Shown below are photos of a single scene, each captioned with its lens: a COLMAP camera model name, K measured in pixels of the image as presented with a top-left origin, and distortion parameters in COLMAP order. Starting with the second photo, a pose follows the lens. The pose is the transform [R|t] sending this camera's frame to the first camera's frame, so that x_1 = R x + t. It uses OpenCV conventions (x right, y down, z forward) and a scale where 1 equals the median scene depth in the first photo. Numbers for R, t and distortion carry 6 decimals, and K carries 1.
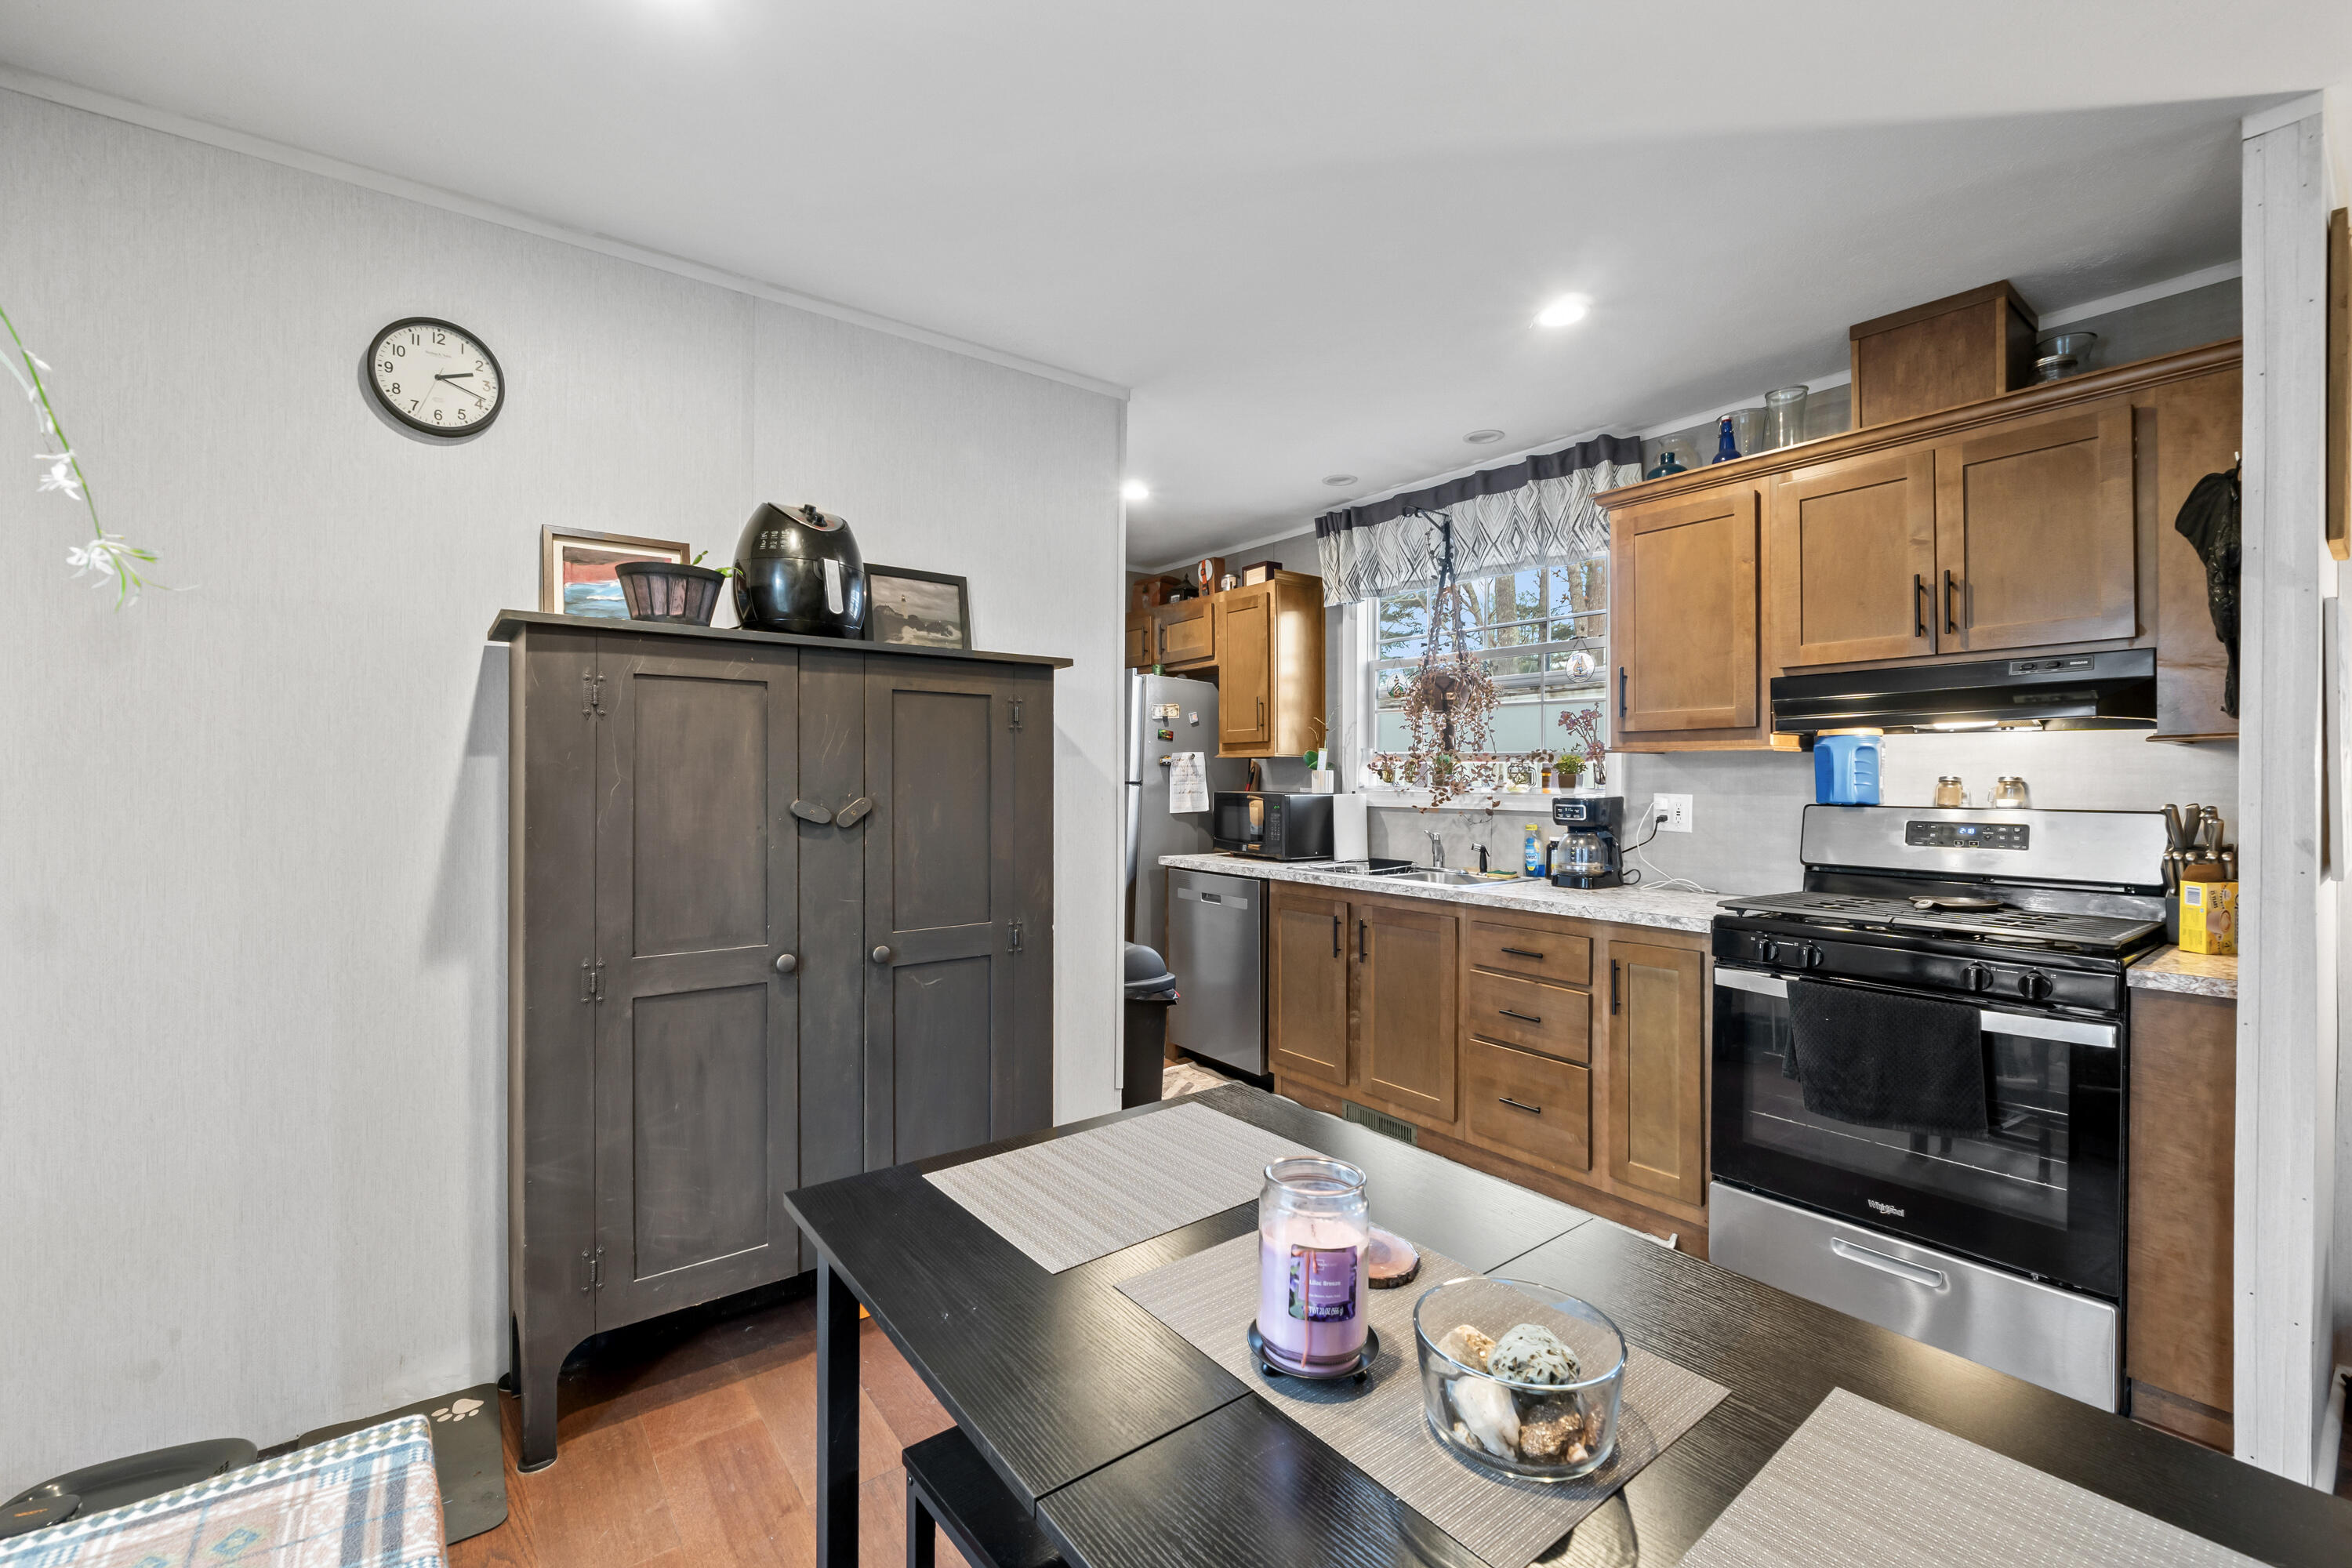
lens RADIAL K [[978.9, 0, 1183.7], [0, 978.9, 779.3], [0, 0, 1]] dist [-0.006766, 0.000675]
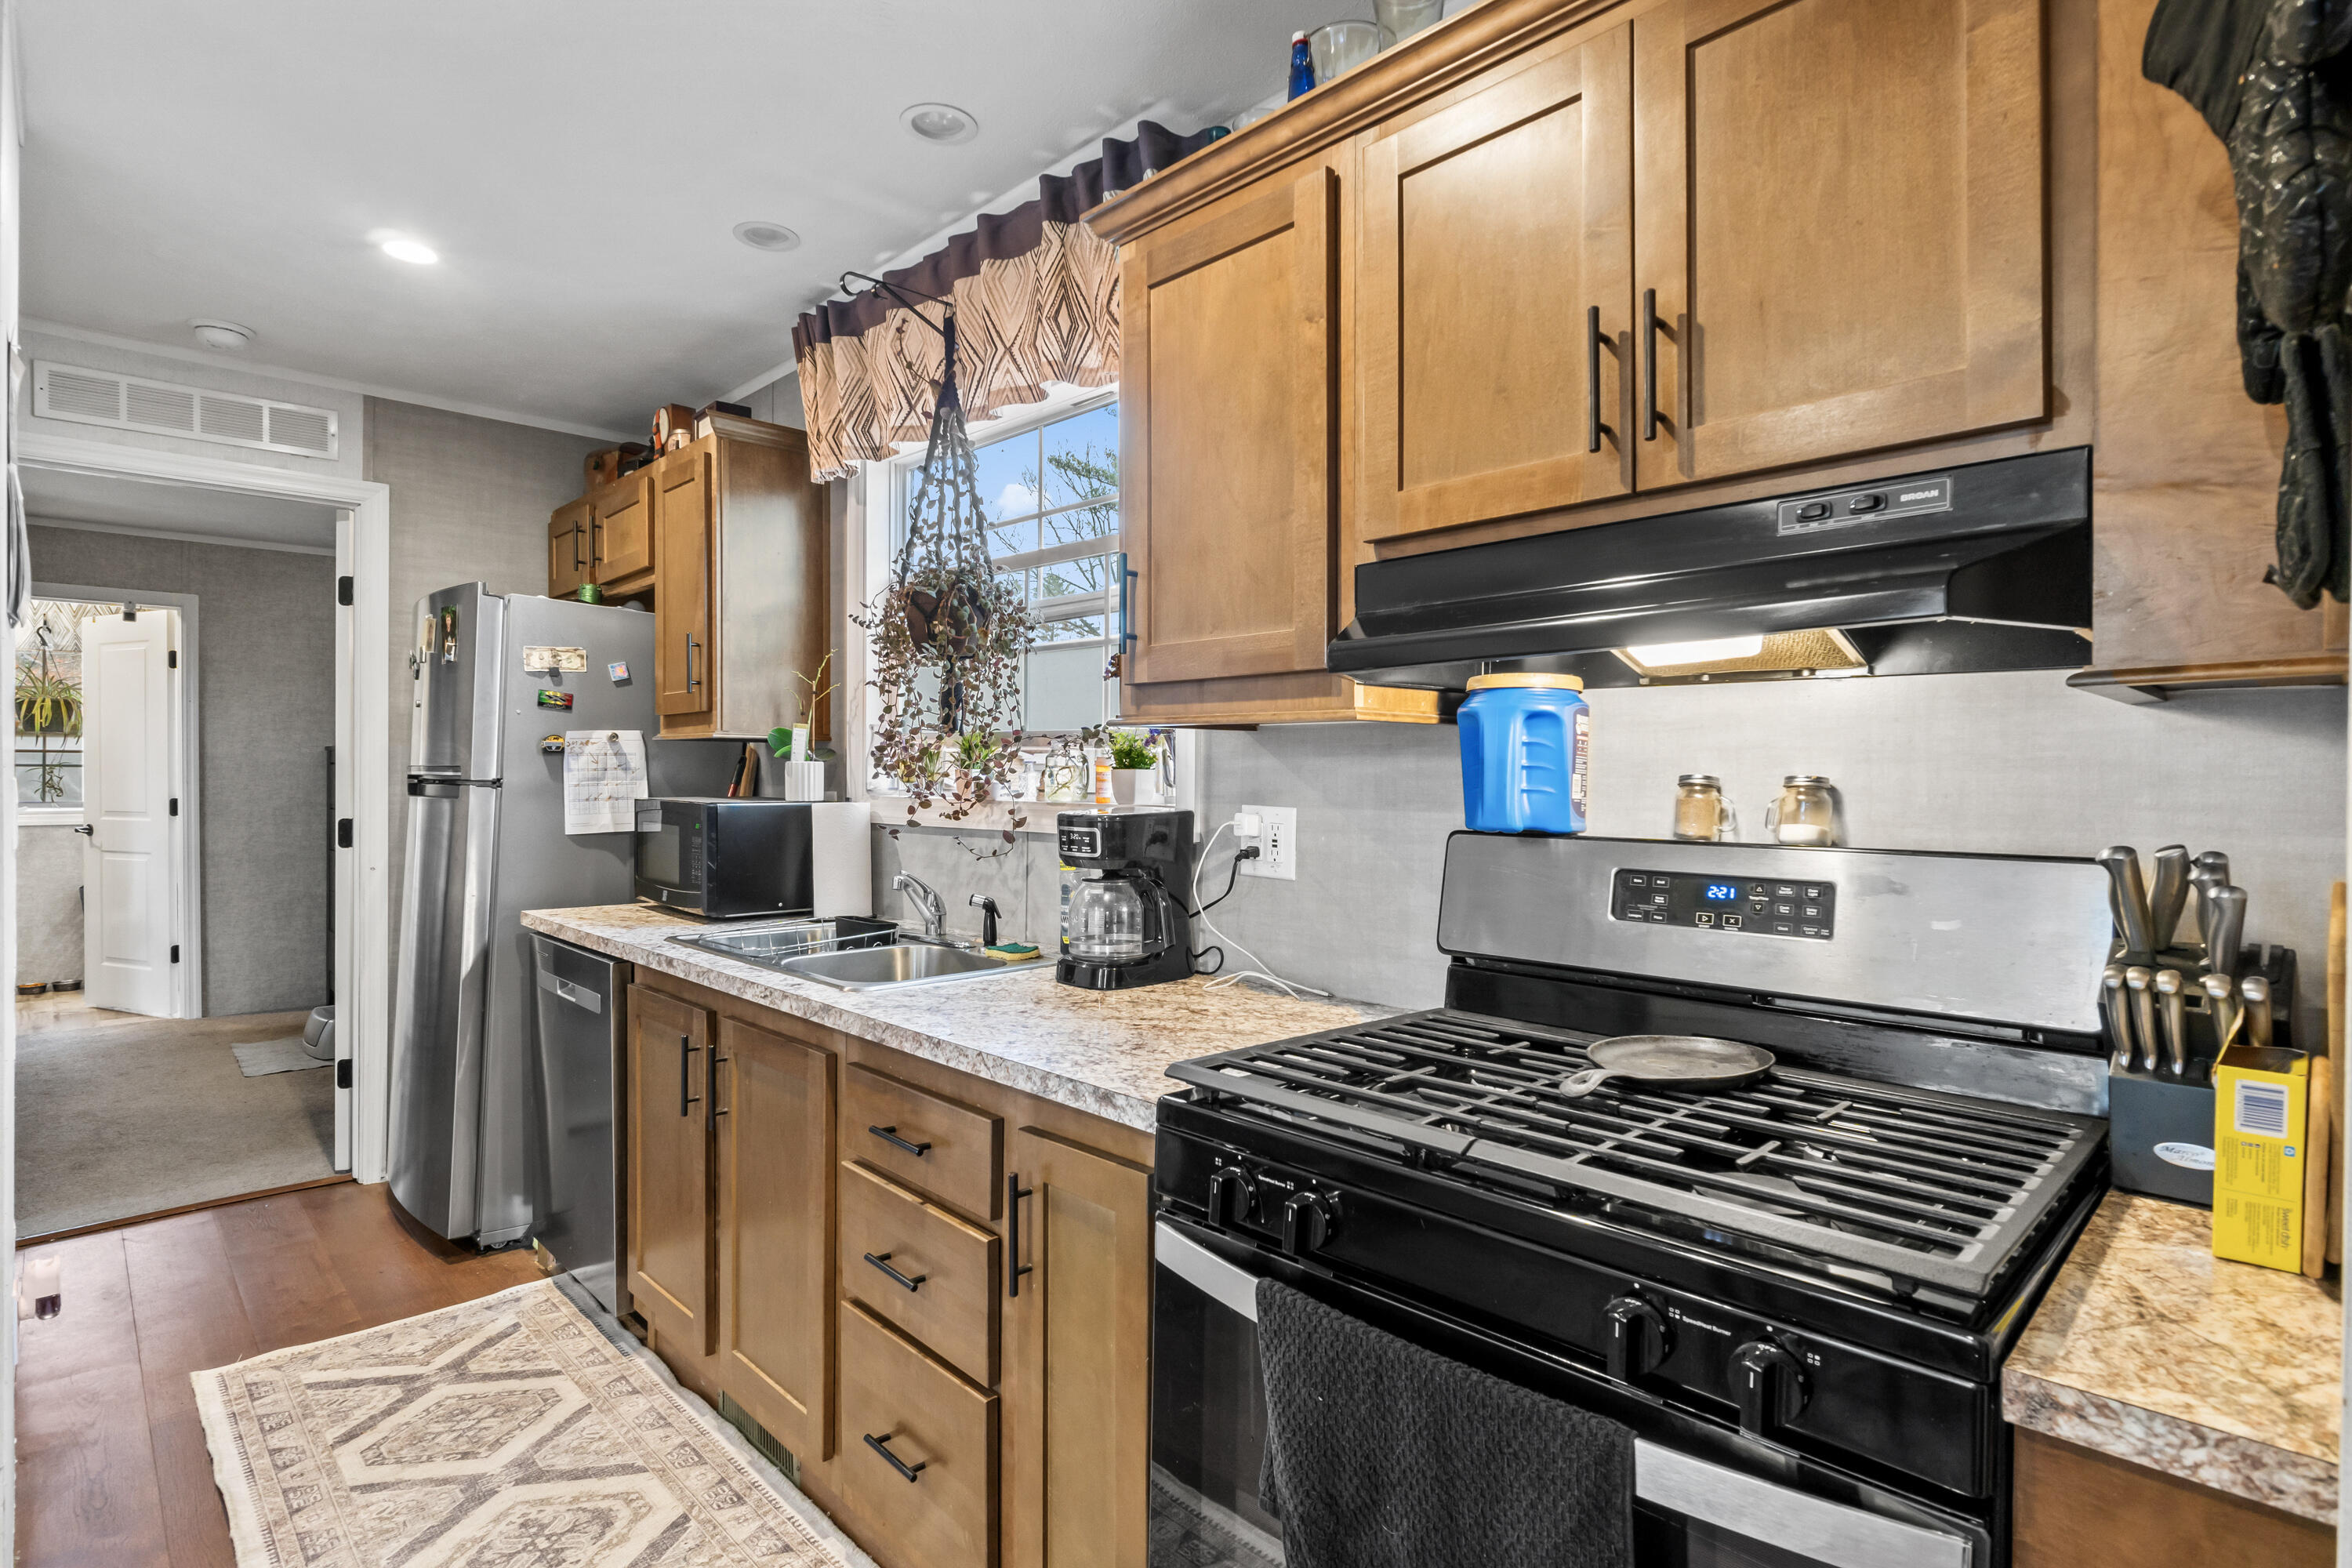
lens RADIAL K [[1168.8, 0, 1181.1], [0, 1168.8, 782.2], [0, 0, 1]] dist [-0.005194, 0.001242]
pose [[0.992840, 0.002145, 0.119434, 0.429173], [-0.002751, 0.999984, 0.004907, -0.001354], [-0.119421, -0.005201, 0.992830, 0.427331]]
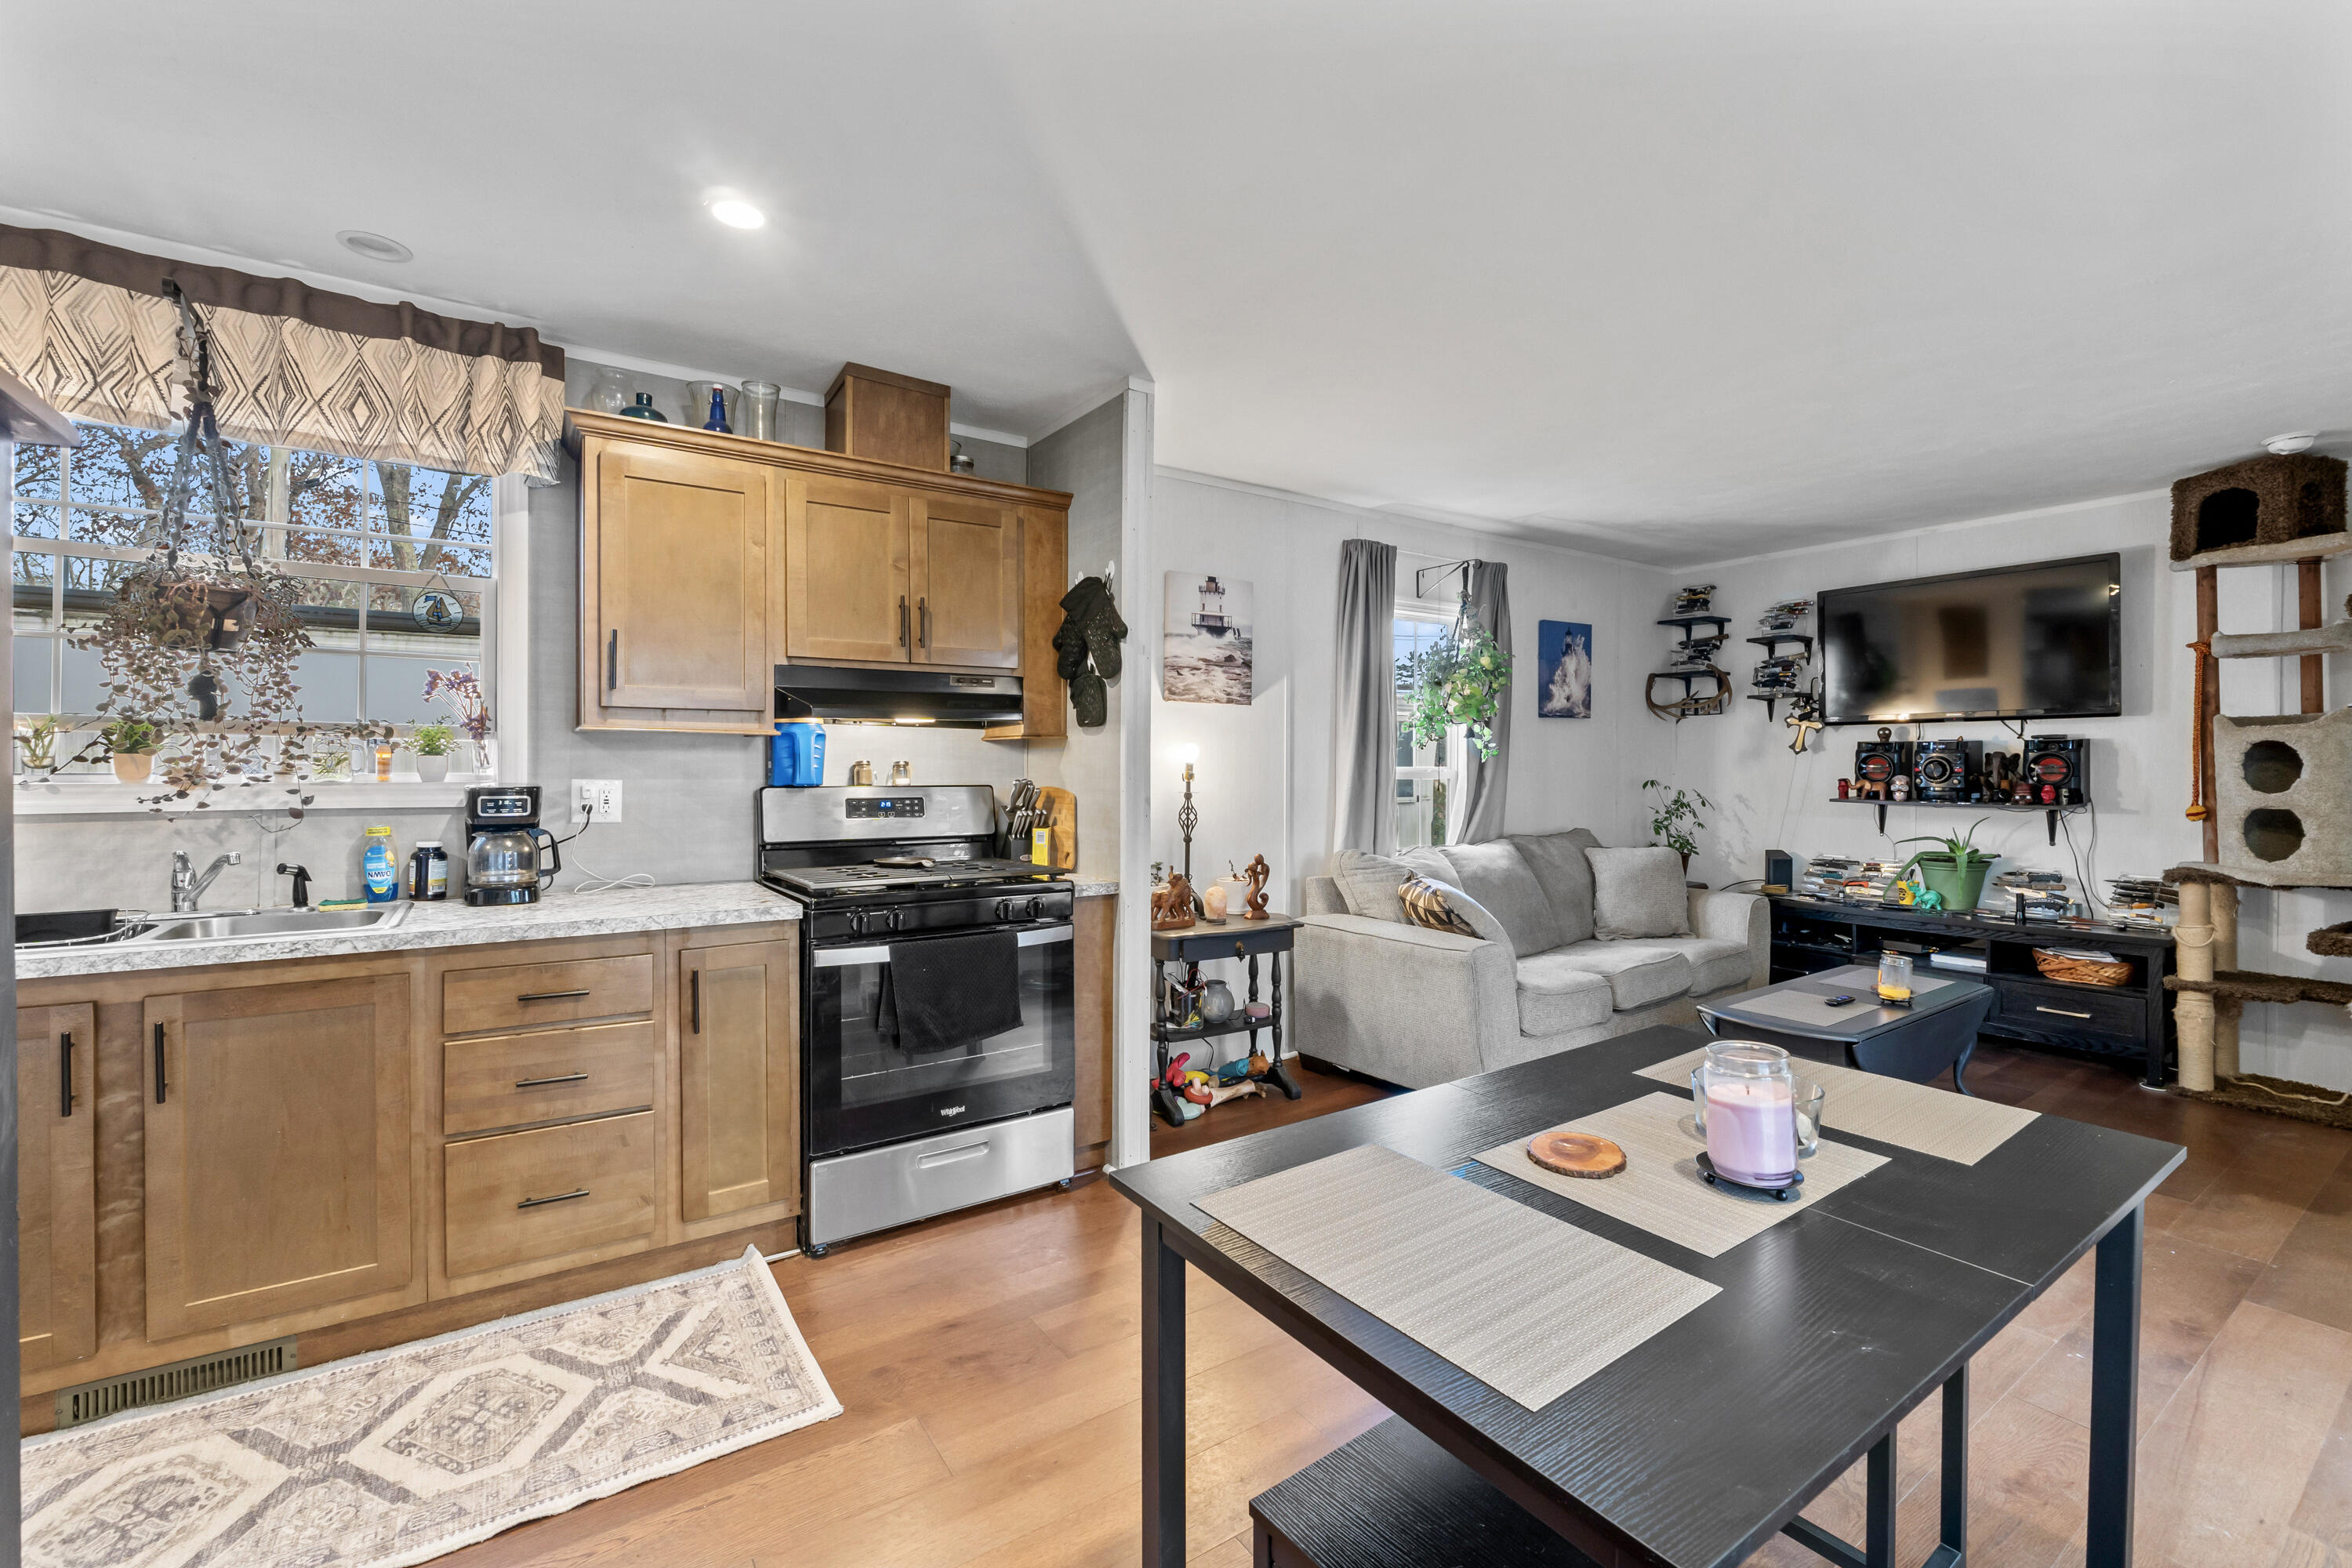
lens RADIAL K [[978.9, 0, 1156.4], [0, 978.9, 770.6], [0, 0, 1]] dist [-0.006766, 0.000675]
pose [[0.072540, -0.010315, 0.997312, -0.376519], [-0.002525, 0.999941, 0.010526, -0.003907], [-0.997362, -0.003282, 0.072510, 0.500096]]
